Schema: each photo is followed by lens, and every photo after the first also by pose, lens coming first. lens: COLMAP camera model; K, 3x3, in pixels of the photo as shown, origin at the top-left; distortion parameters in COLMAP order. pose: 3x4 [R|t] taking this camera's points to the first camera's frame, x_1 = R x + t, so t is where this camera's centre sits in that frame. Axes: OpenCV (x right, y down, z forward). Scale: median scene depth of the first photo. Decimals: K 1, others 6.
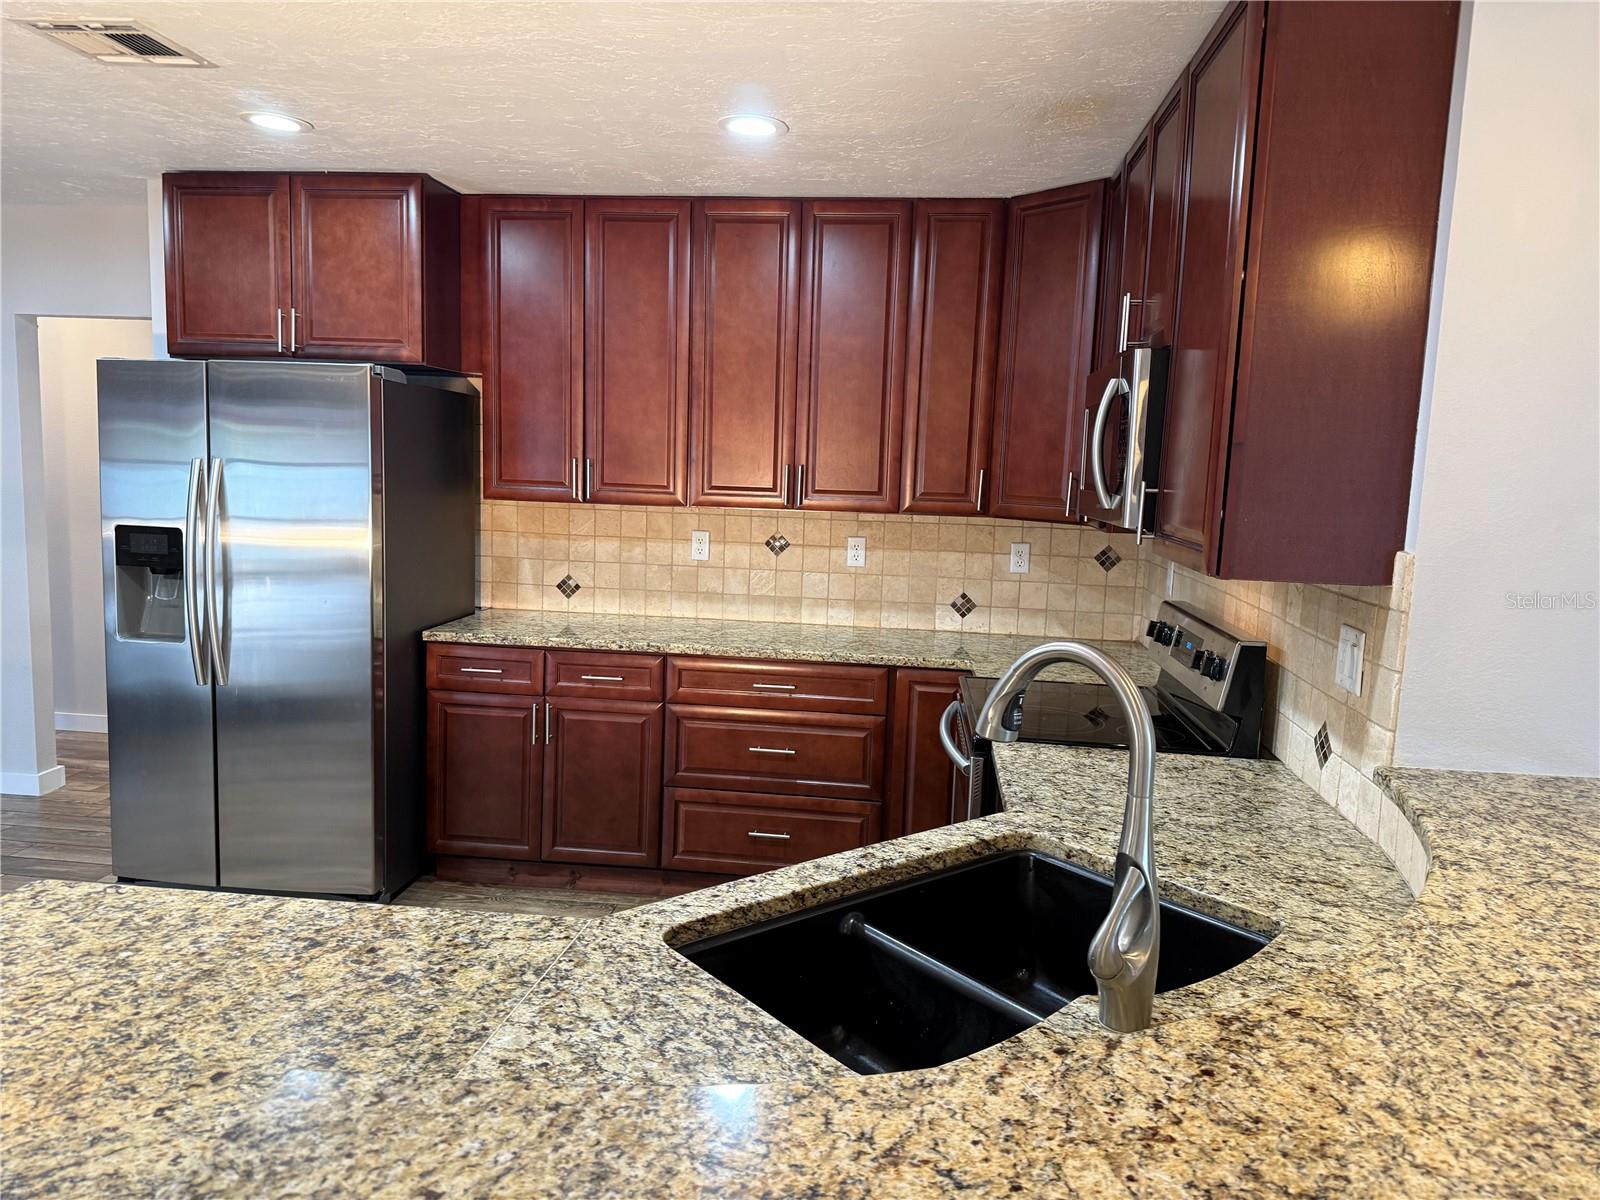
lens RADIAL K [[1124.4, 0, 798.3], [0, 1124.4, 586.7], [0, 0, 1]] dist [0.046706, -0.055867]
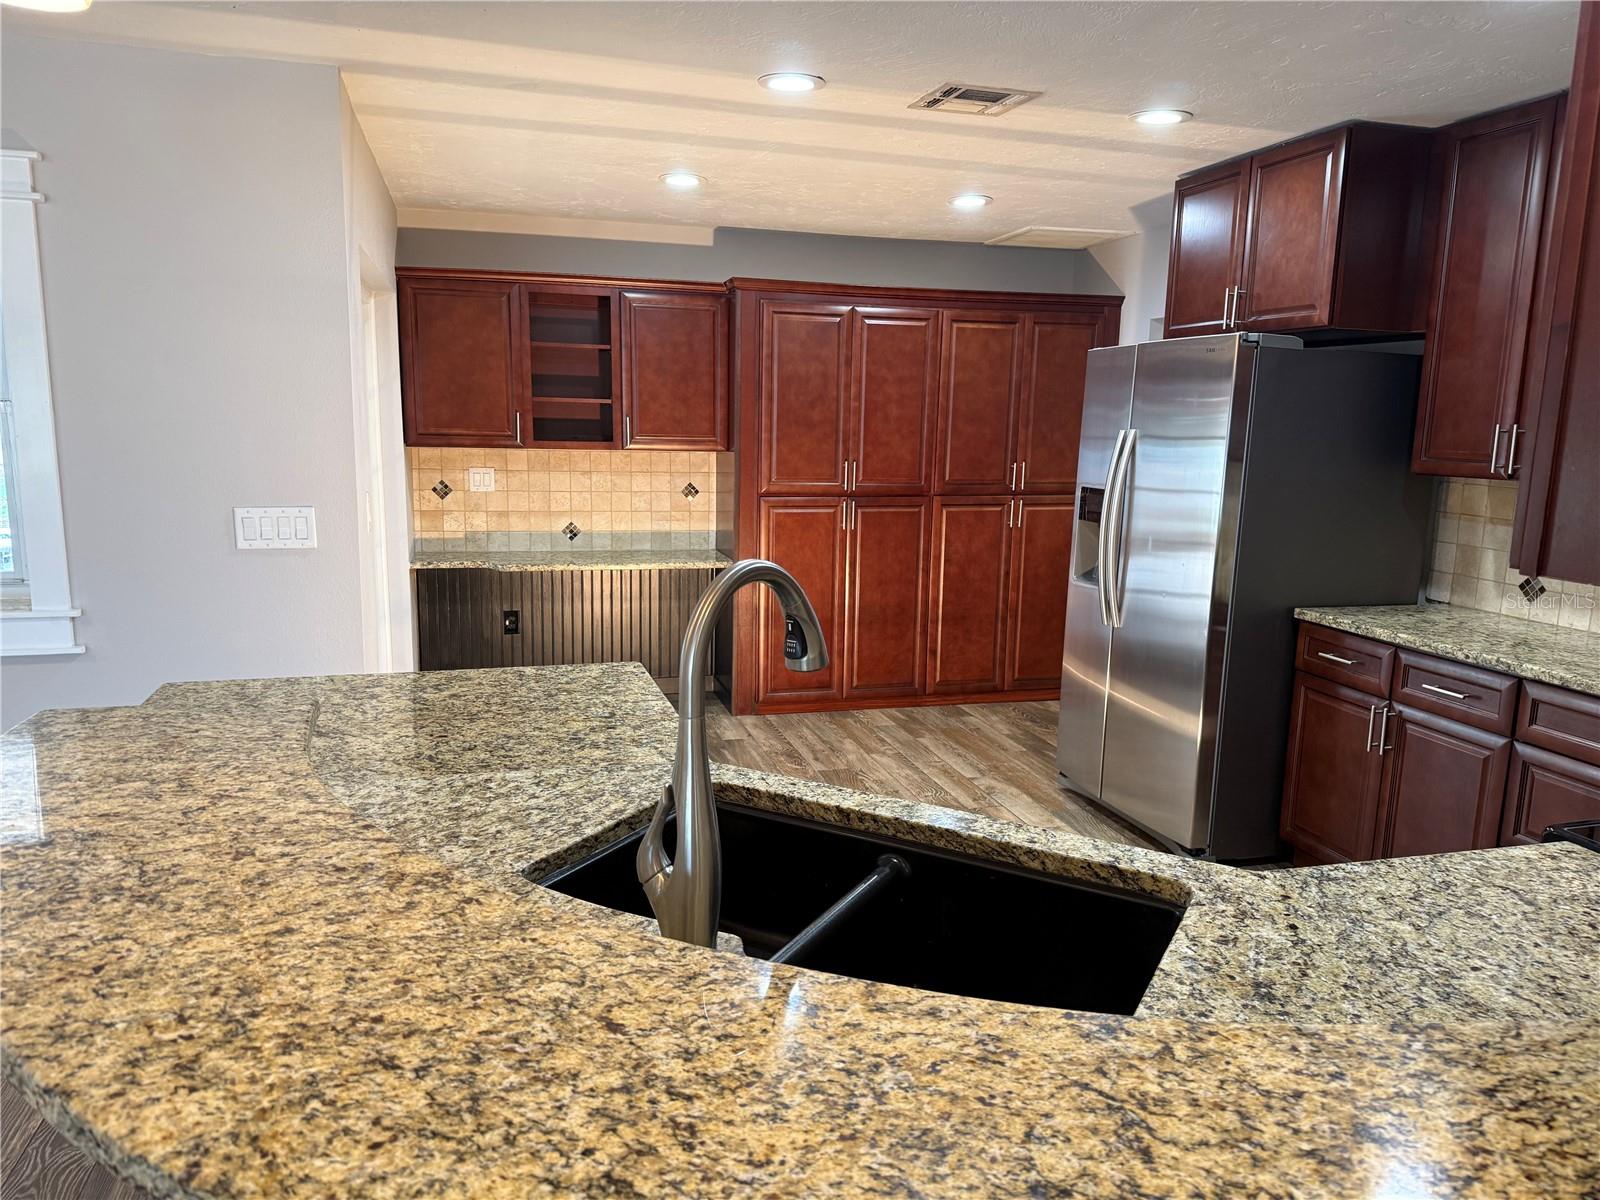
lens RADIAL K [[1124.4, 0, 810.9], [0, 1124.4, 612.5], [0, 0, 1]] dist [0.046706, -0.055867]
pose [[0.385478, 0.134051, -0.912928, 0.732828], [-0.116489, 0.988545, 0.095967, -0.002415], [0.915335, 0.069353, 0.396677, 0.443509]]
